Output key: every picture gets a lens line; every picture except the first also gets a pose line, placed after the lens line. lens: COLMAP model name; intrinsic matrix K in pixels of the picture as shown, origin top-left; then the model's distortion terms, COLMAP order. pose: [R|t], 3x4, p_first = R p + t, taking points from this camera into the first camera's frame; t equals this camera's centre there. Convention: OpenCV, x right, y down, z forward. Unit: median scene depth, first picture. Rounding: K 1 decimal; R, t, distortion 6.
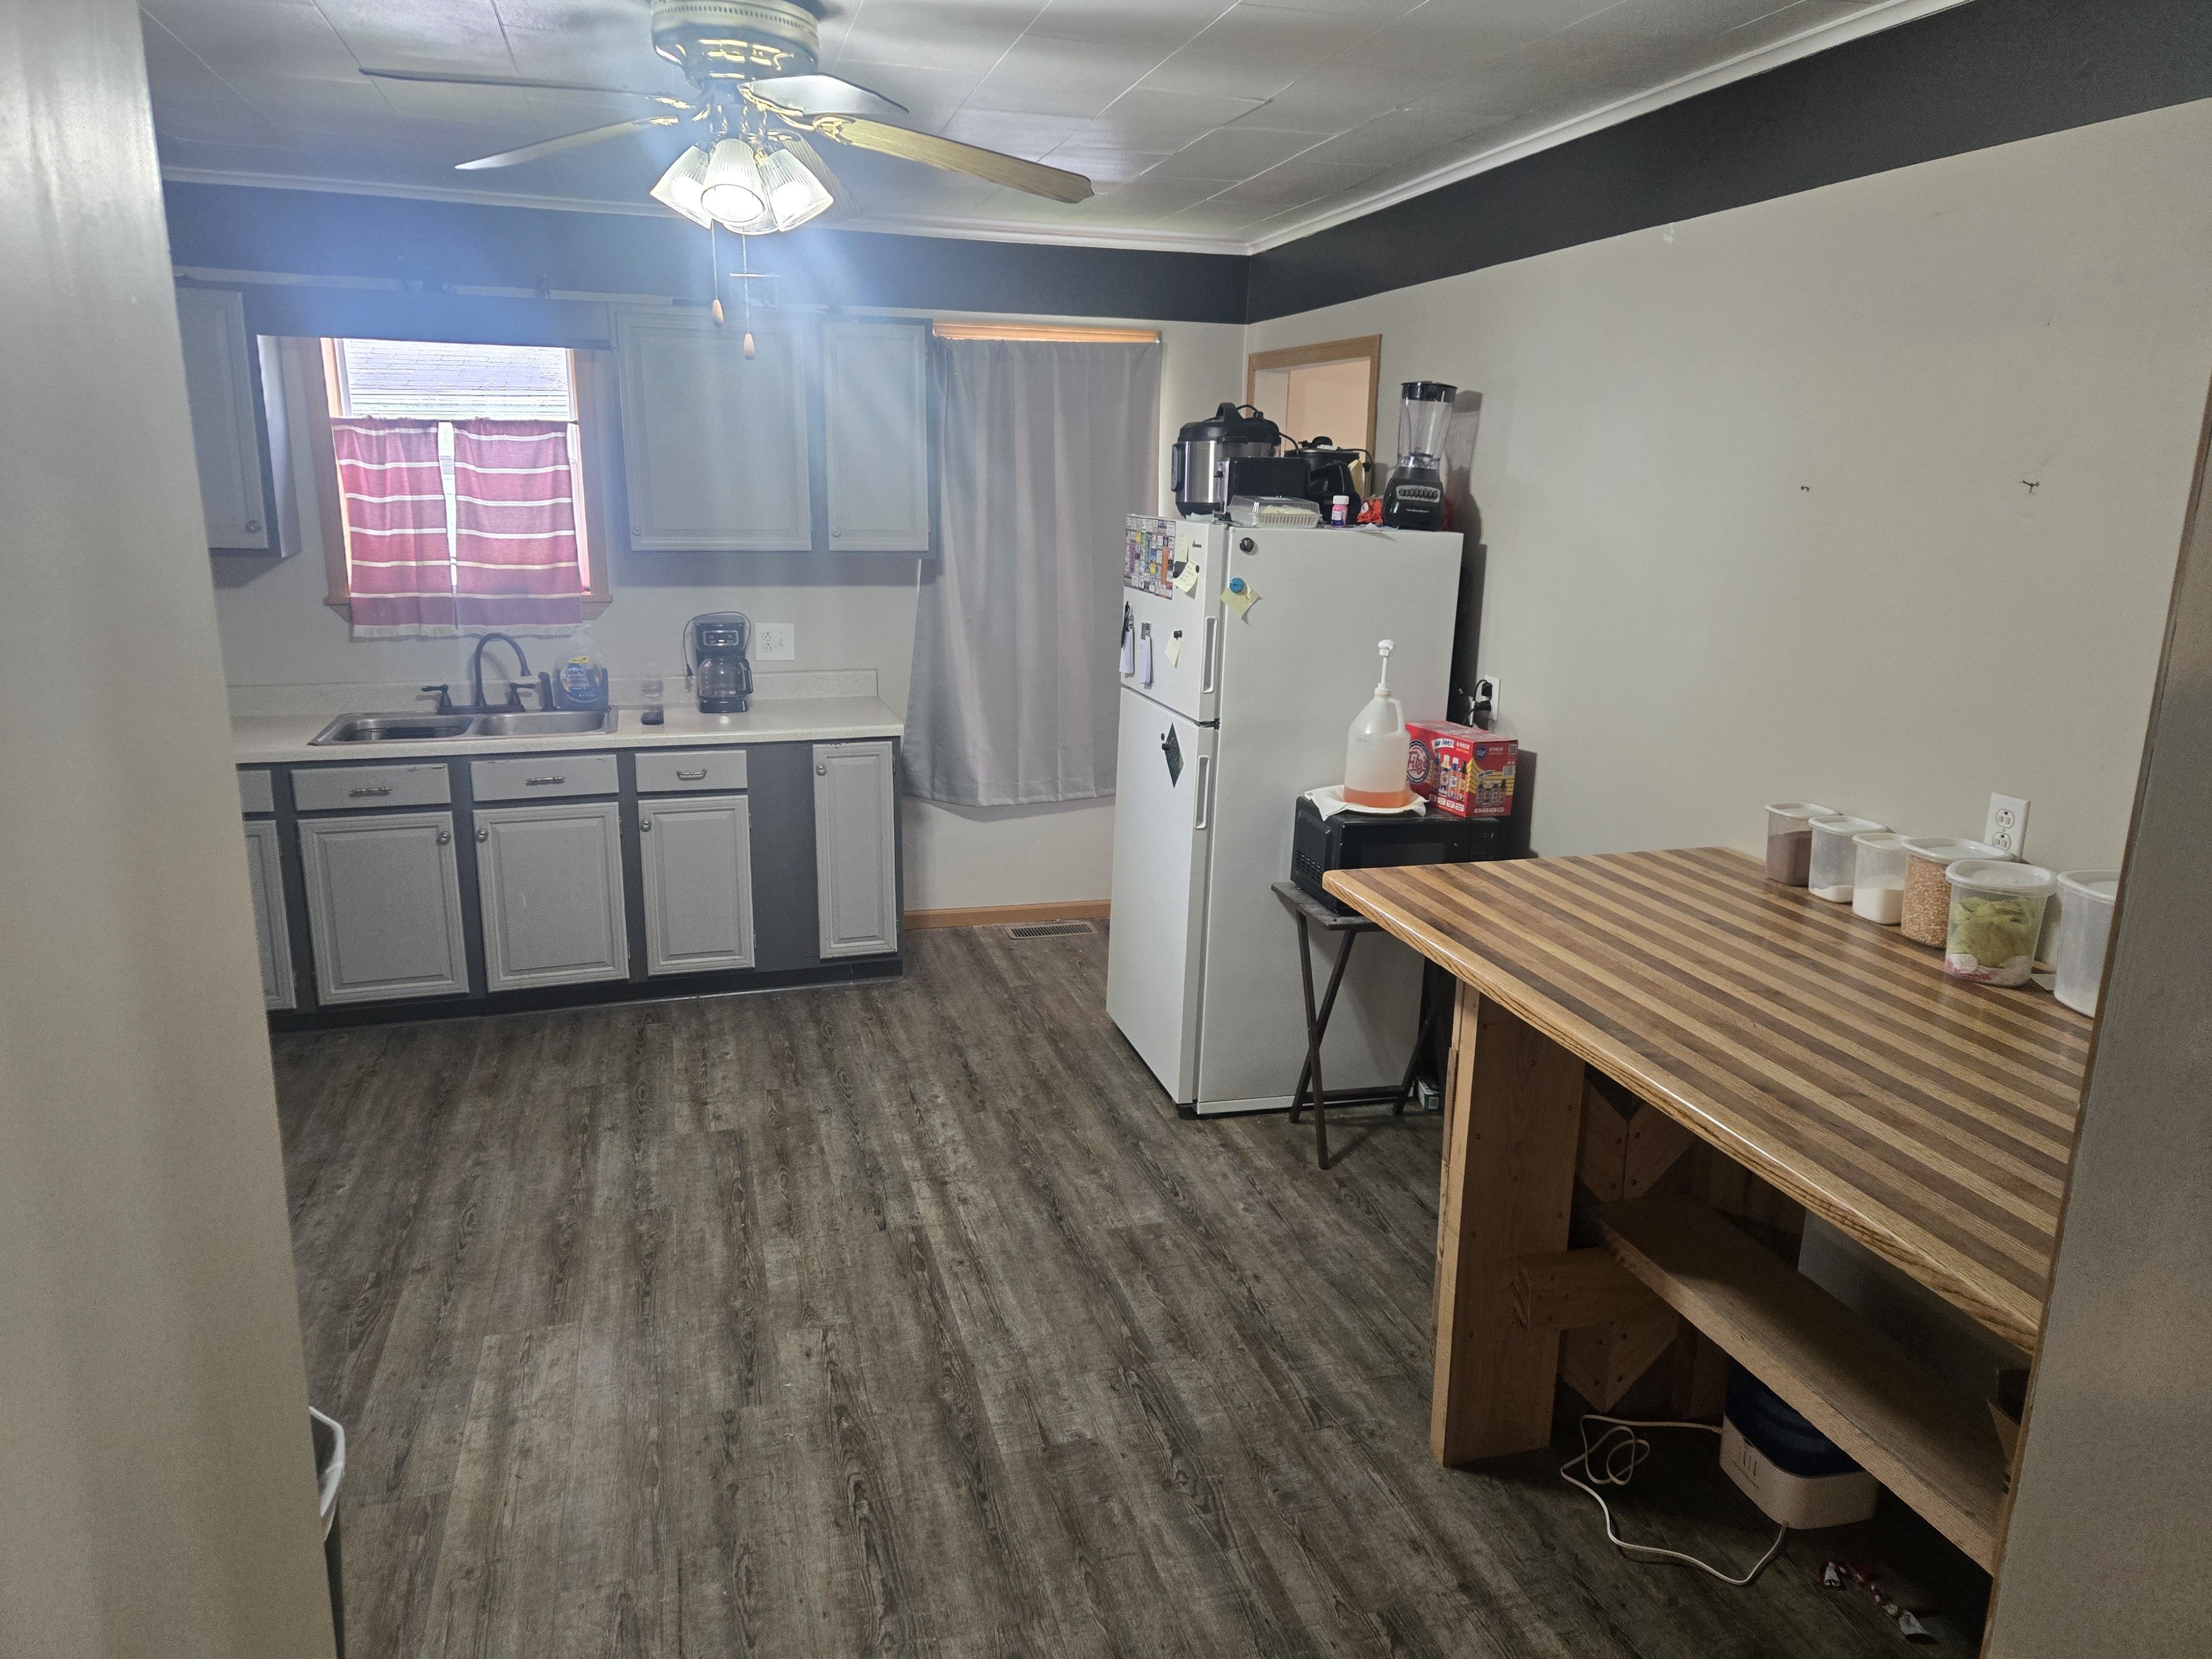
lens RADIAL K [[1483.7, 0, 1122.7], [0, 1483.7, 794.9], [0, 0, 1]] dist [0.072003, -0.049973]
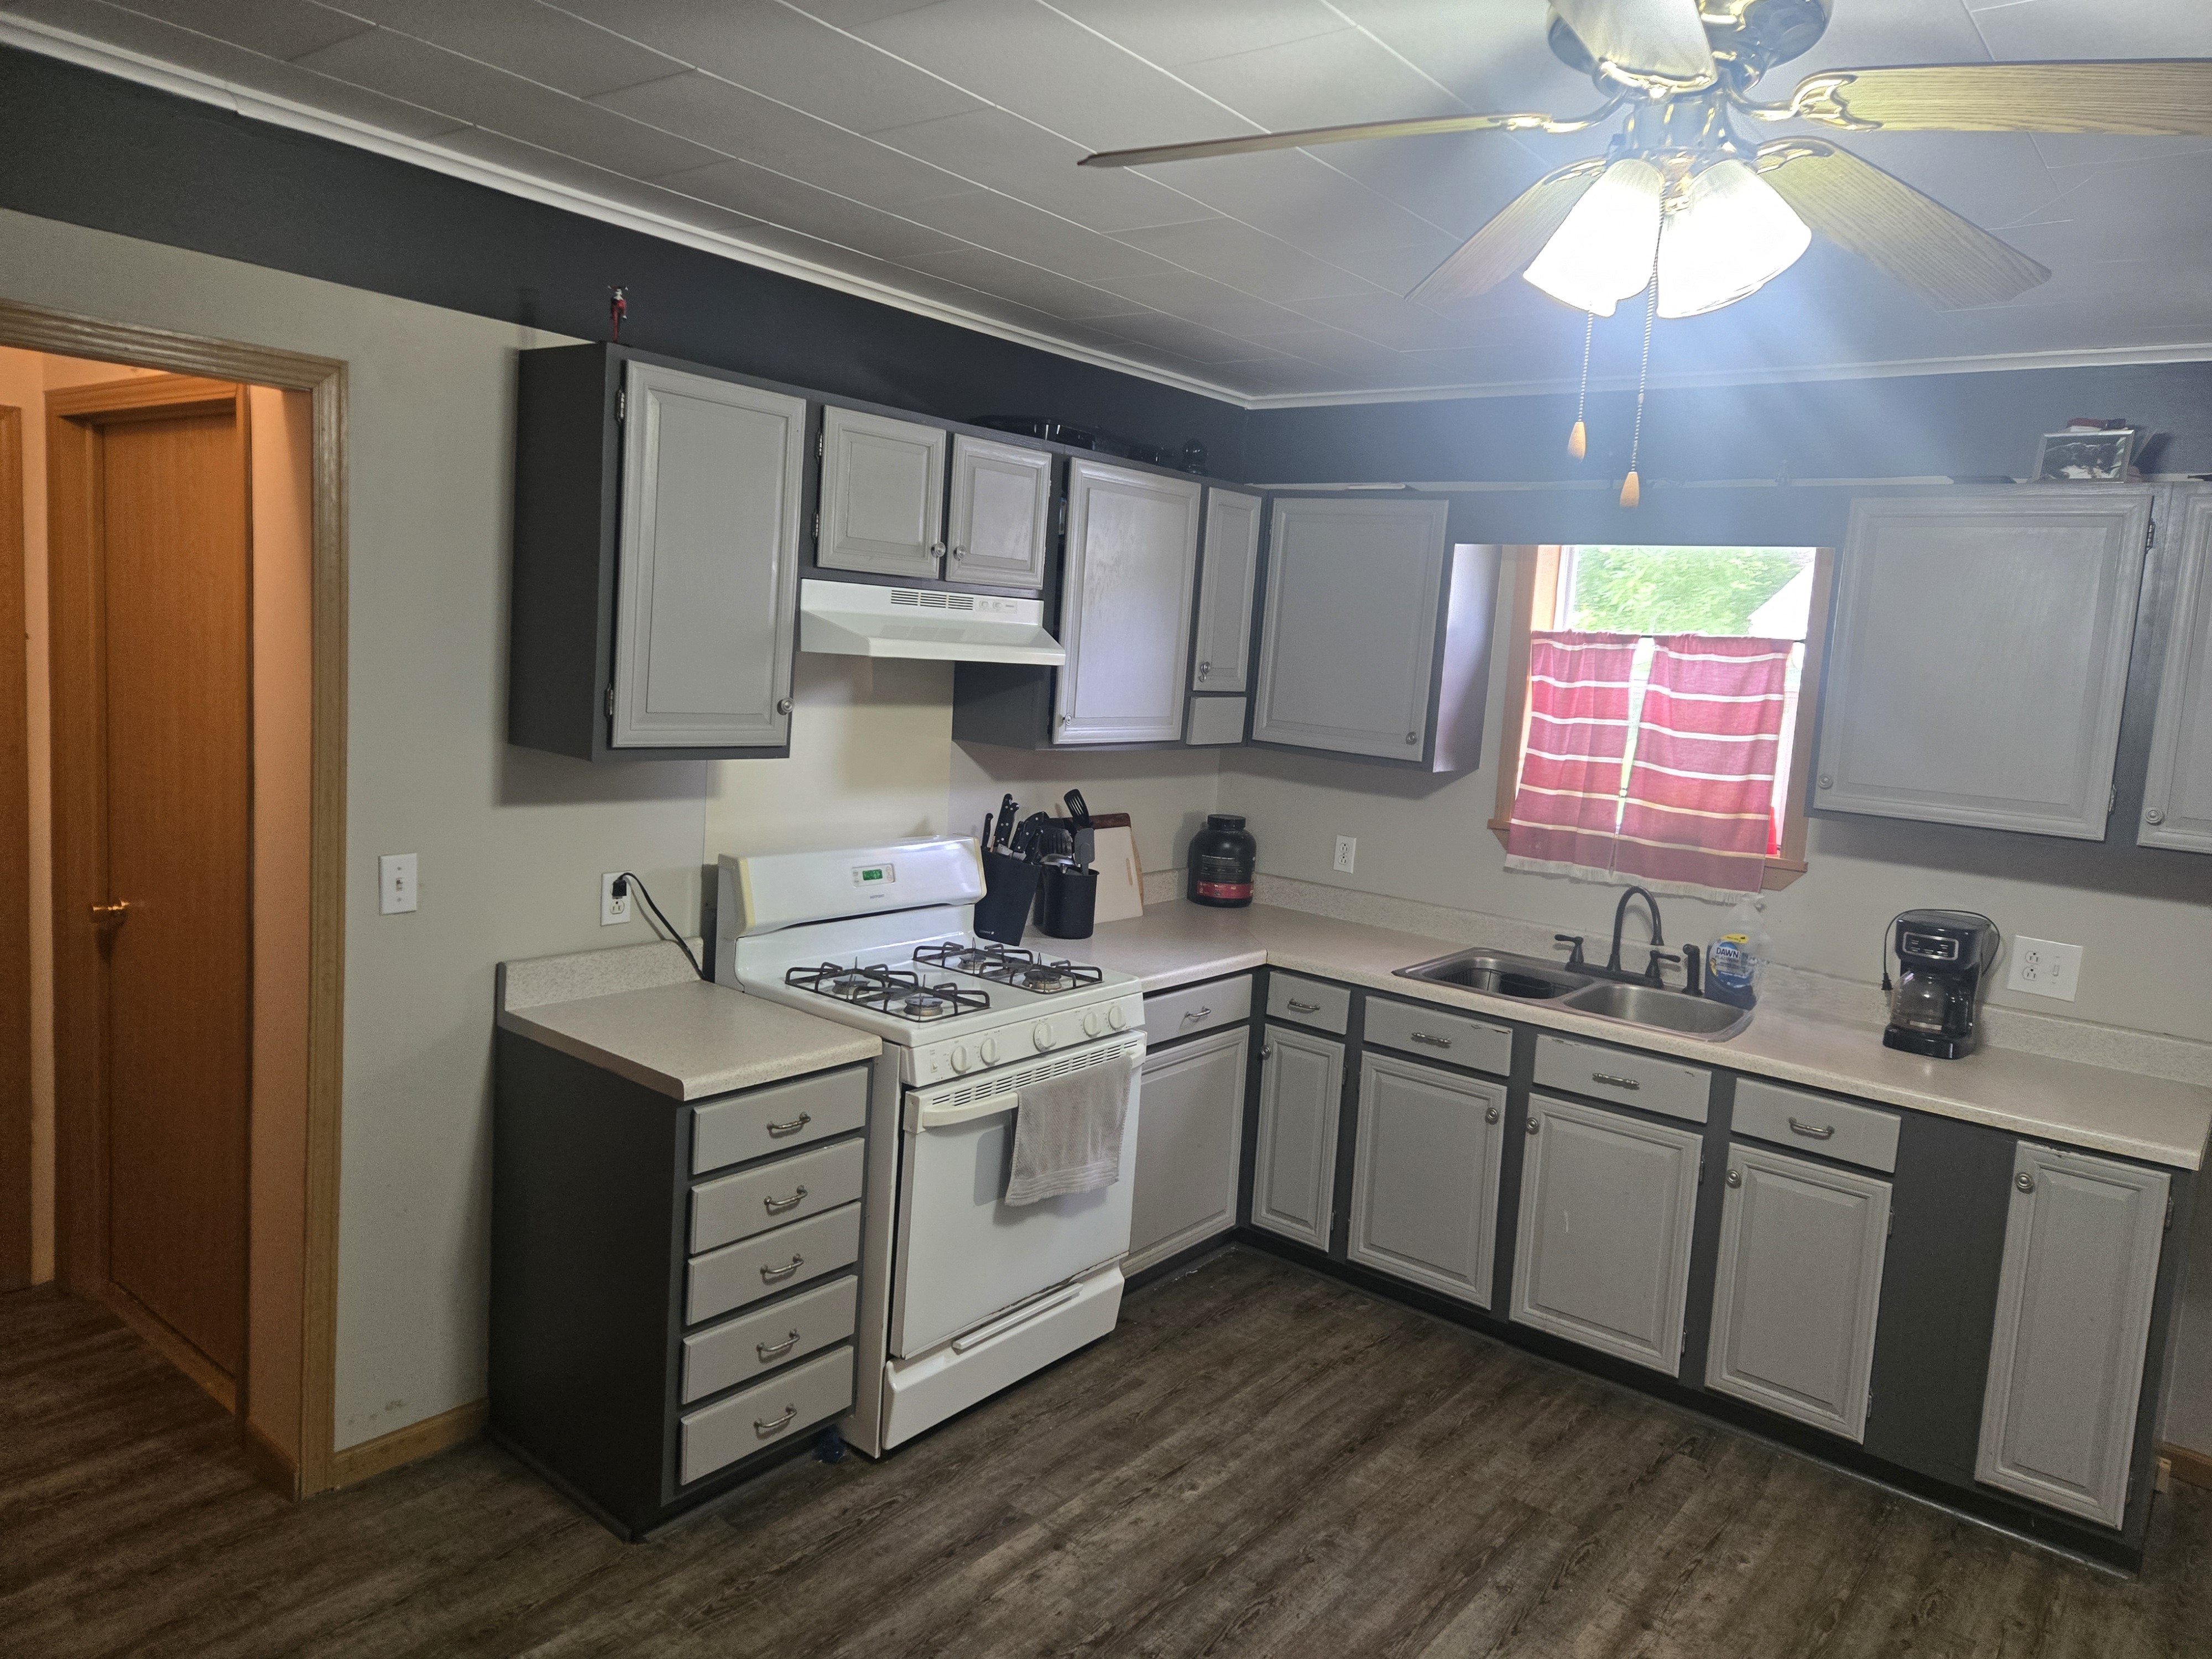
lens RADIAL K [[1483.7, 0, 1122.7], [0, 1483.7, 794.9], [0, 0, 1]] dist [0.072003, -0.049973]
pose [[0.566586, 0.112962, -0.816223, 0.086762], [-0.238152, 0.970734, -0.030969, -0.067586], [0.788837, 0.211931, 0.576906, 0.311693]]
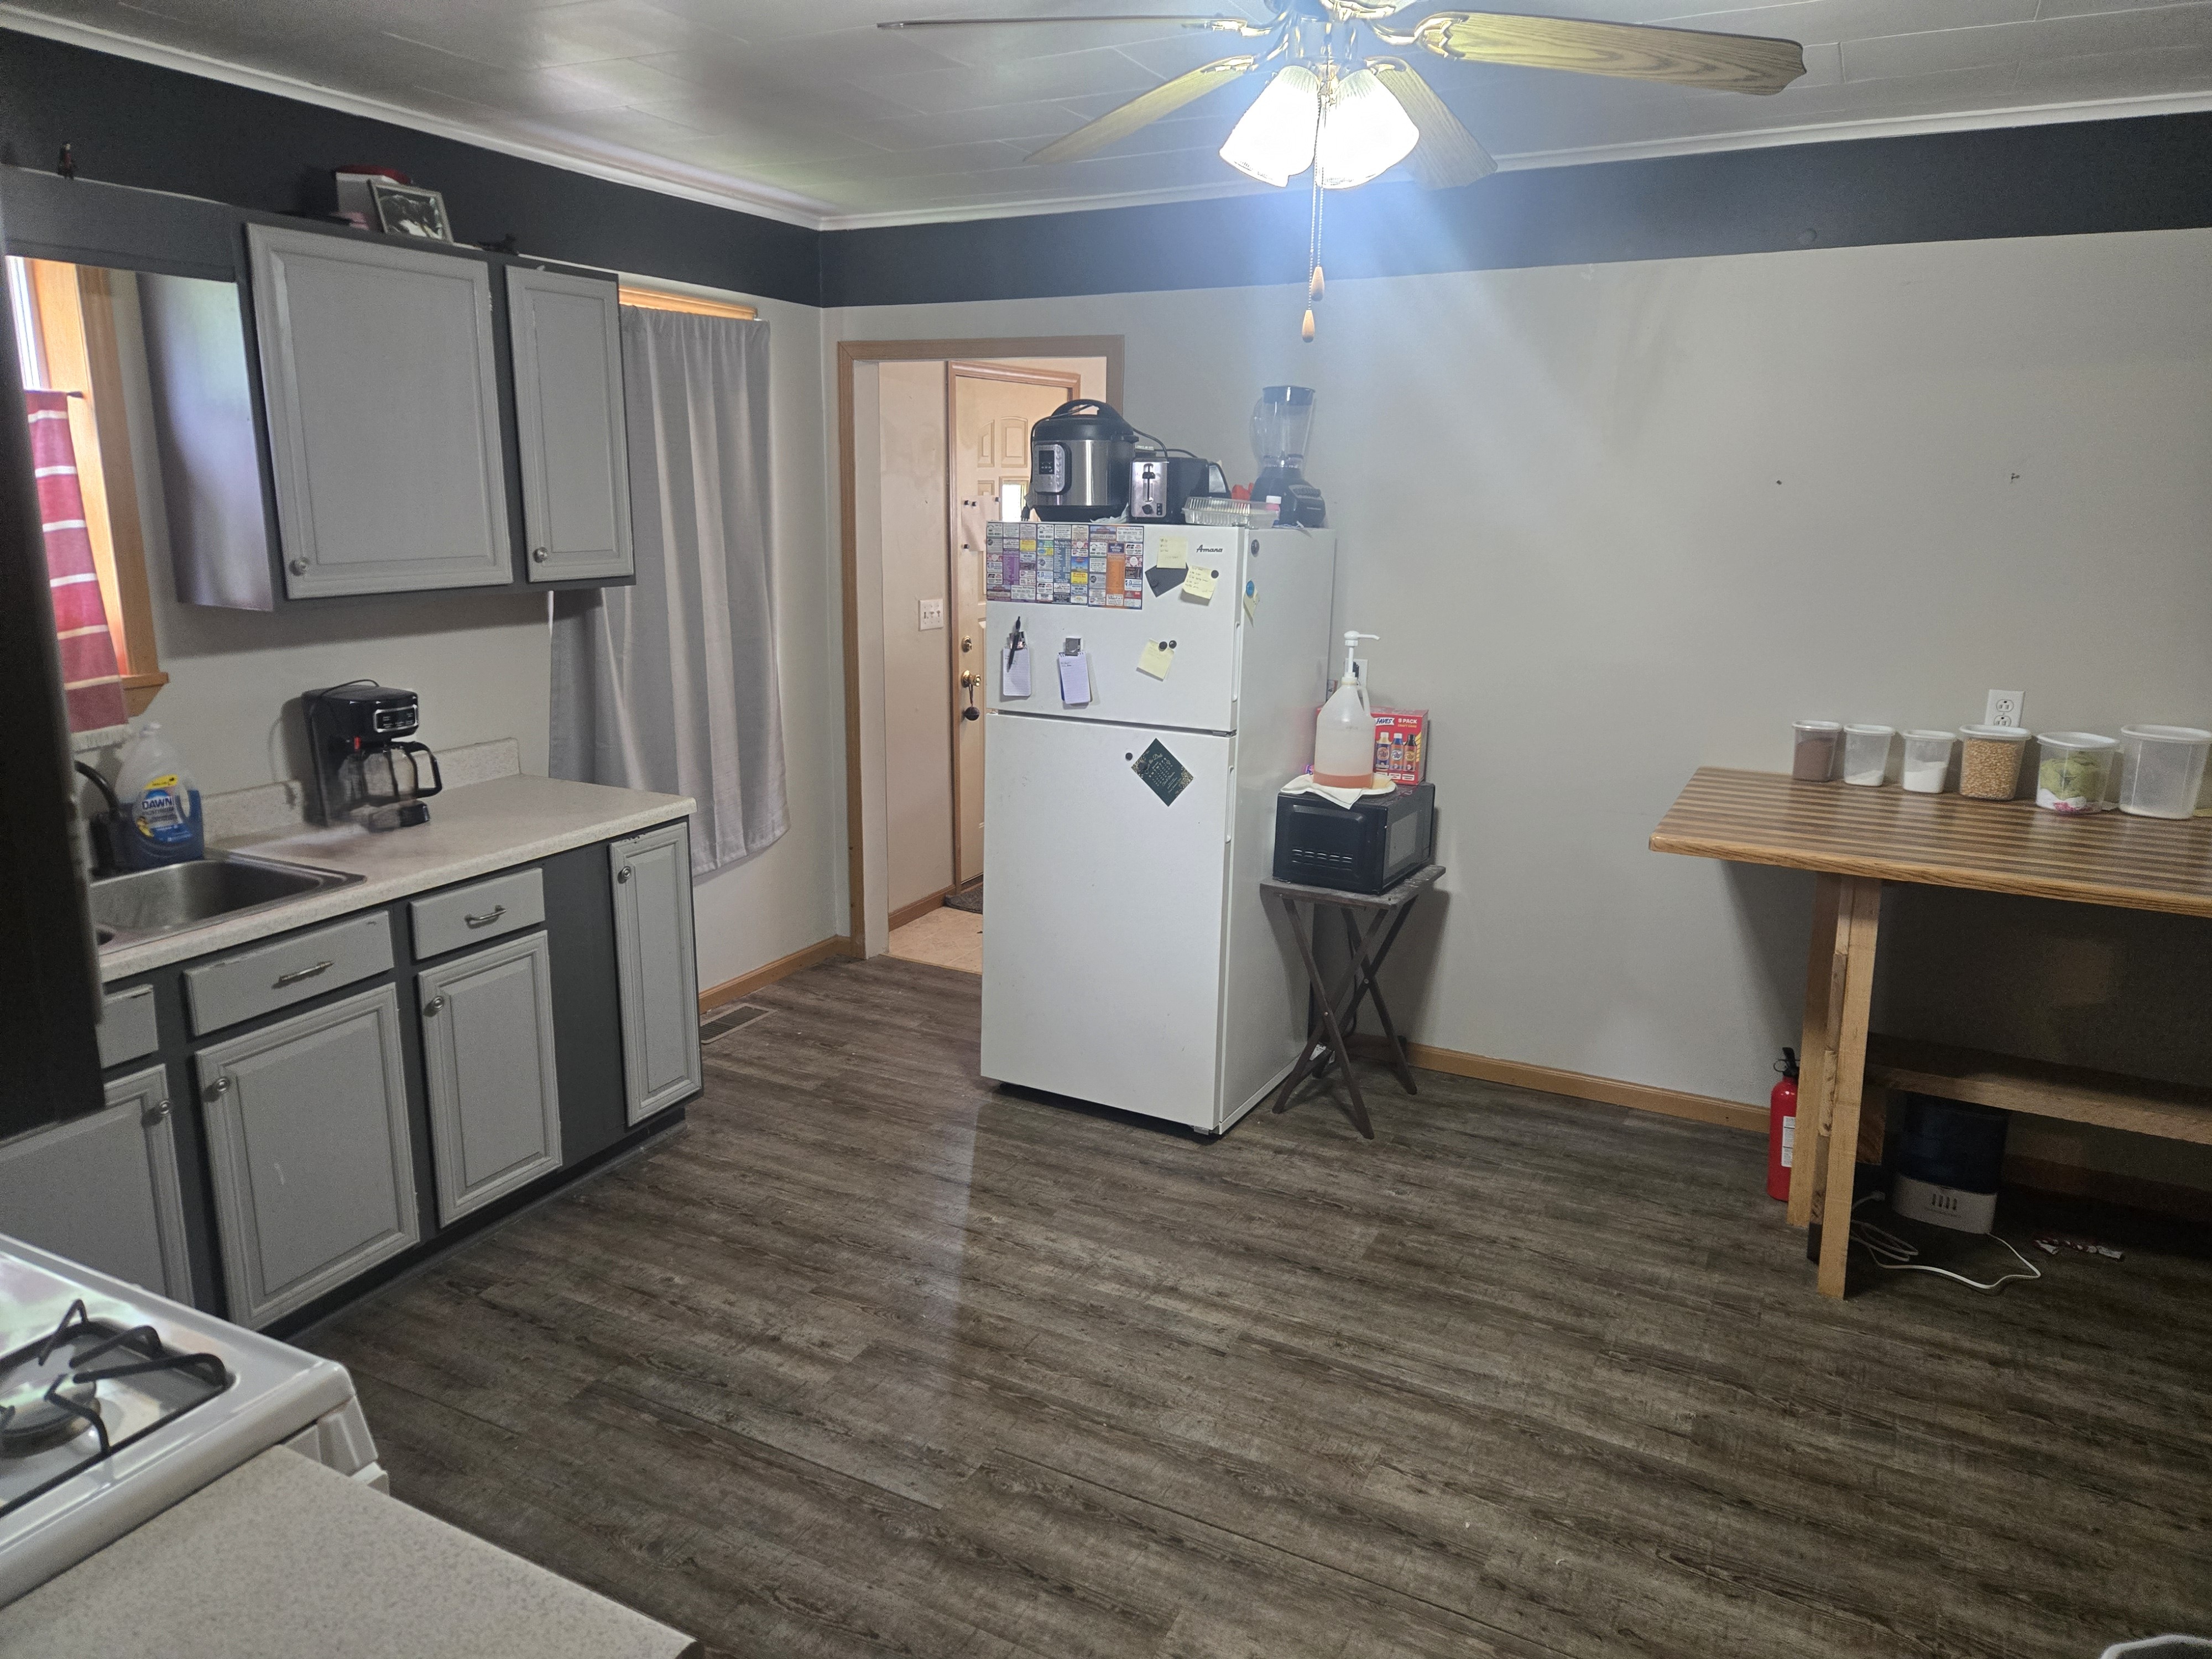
lens RADIAL K [[1464.0, 0, 1105.0], [0, 1464.0, 797.6], [0, 0, 1]] dist [0.045550, -0.005370]
pose [[0.697735, -0.160941, 0.698043, -0.561297], [0.155603, 0.985220, 0.071618, -0.072912], [-0.699253, 0.058647, 0.712465, 0.317052]]
